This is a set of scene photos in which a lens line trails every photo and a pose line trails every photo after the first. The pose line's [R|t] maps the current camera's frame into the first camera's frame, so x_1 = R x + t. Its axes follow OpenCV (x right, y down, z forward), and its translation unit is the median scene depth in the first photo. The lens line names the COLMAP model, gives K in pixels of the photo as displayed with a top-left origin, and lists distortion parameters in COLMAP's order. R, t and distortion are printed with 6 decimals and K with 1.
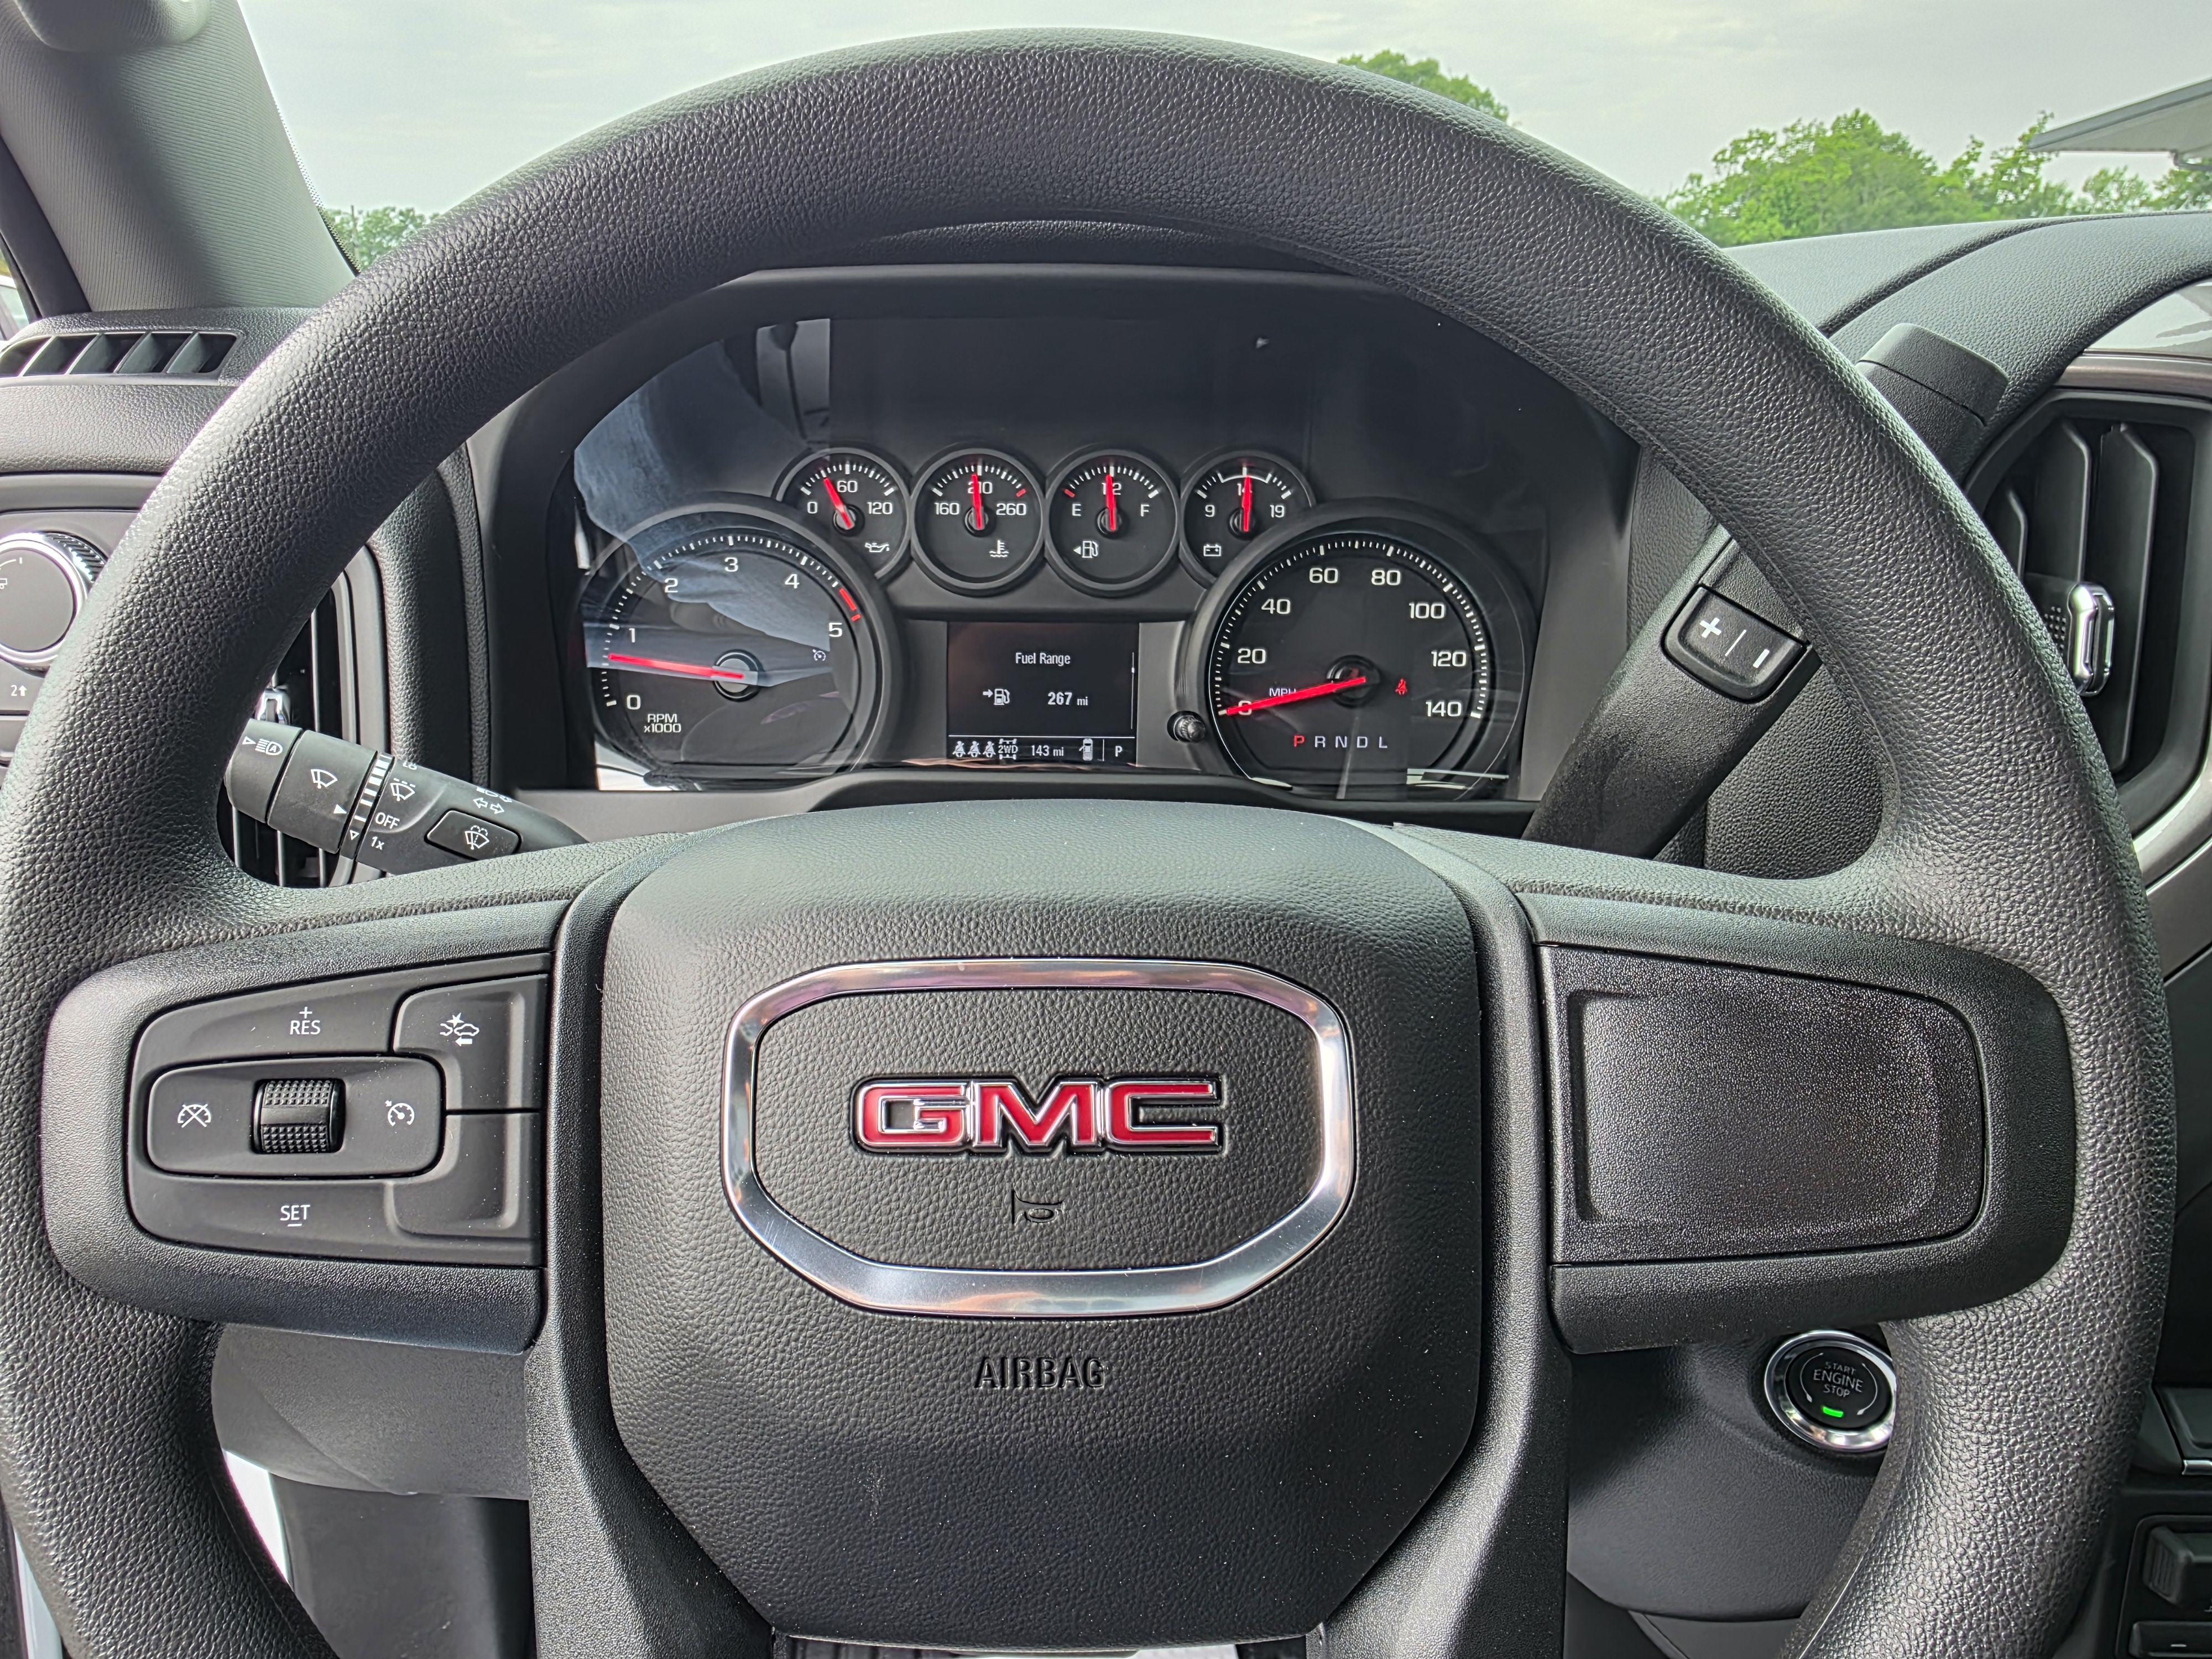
lens RADIAL K [[1541.6, 0, 996.6], [0, 1541.6, 836.0], [0, 0, 1]] dist [0.045158, -0.074600]
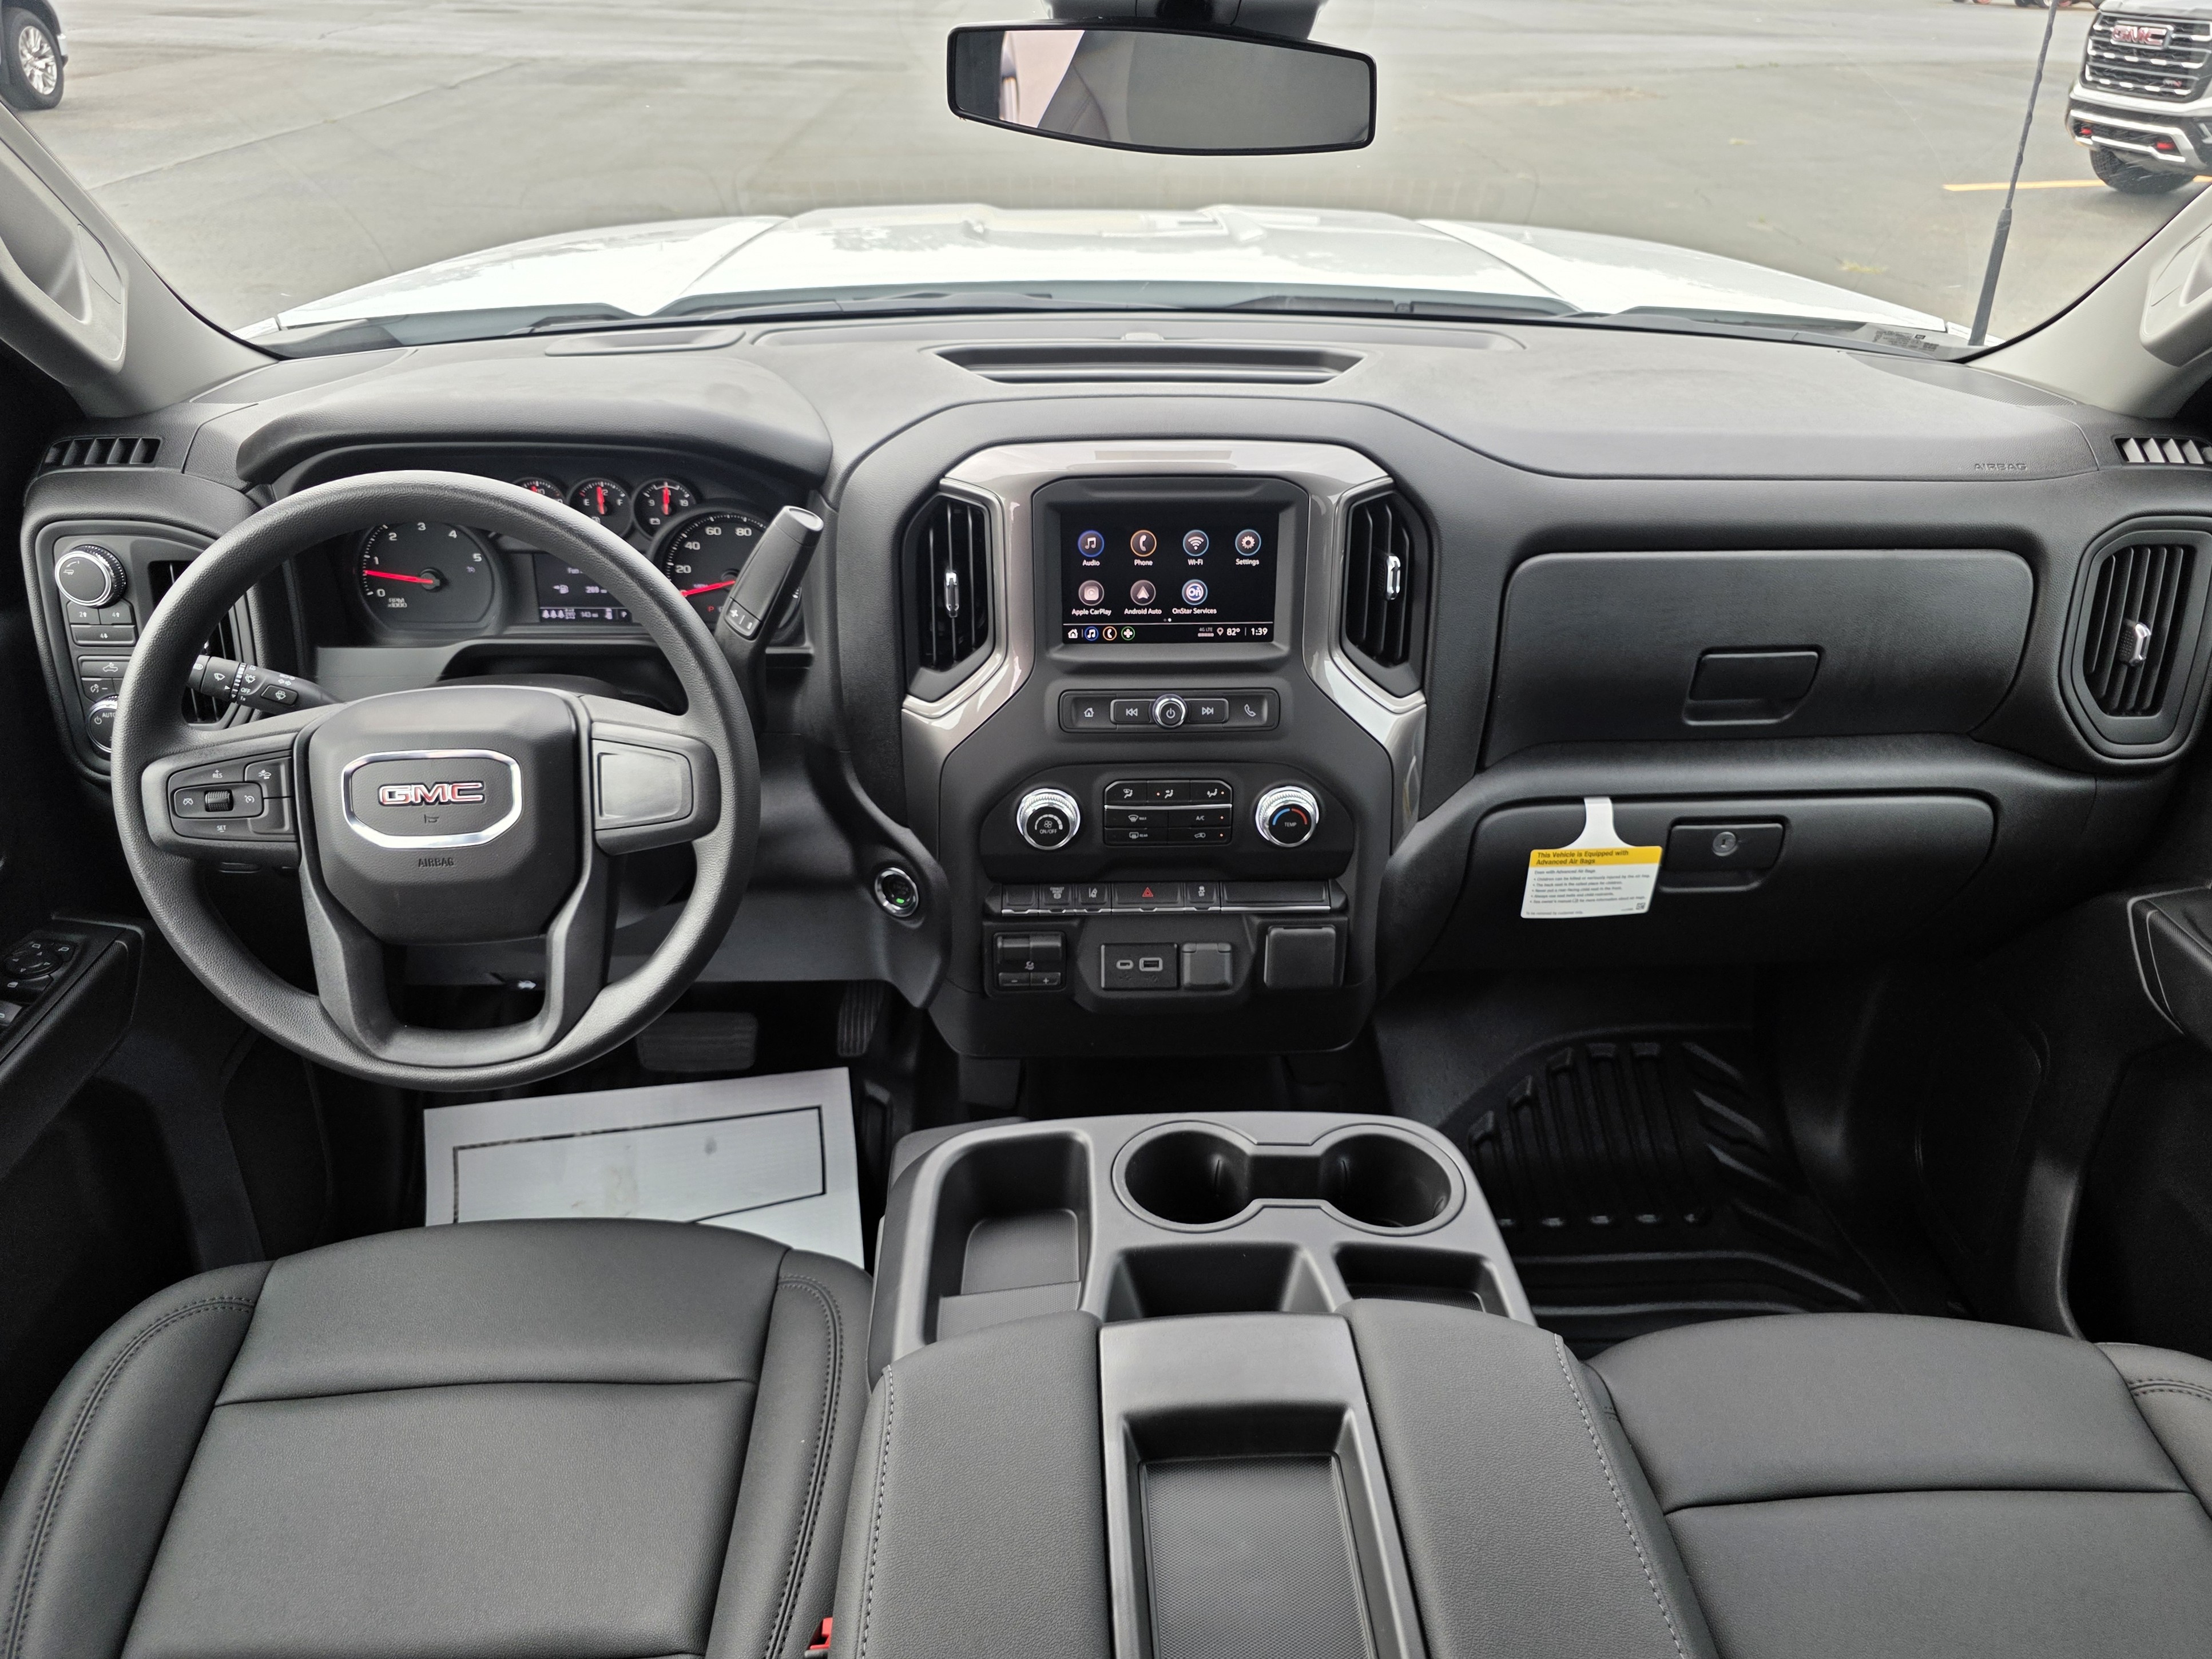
lens RADIAL K [[1518.6, 0, 1146.2], [0, 1518.6, 823.1], [0, 0, 1]] dist [0.041284, -0.083922]
pose [[0.995640, -0.026924, 0.089305, 0.681035], [0.006726, 0.975667, 0.219157, -0.261913], [-0.093032, -0.217601, 0.971594, -1.308241]]
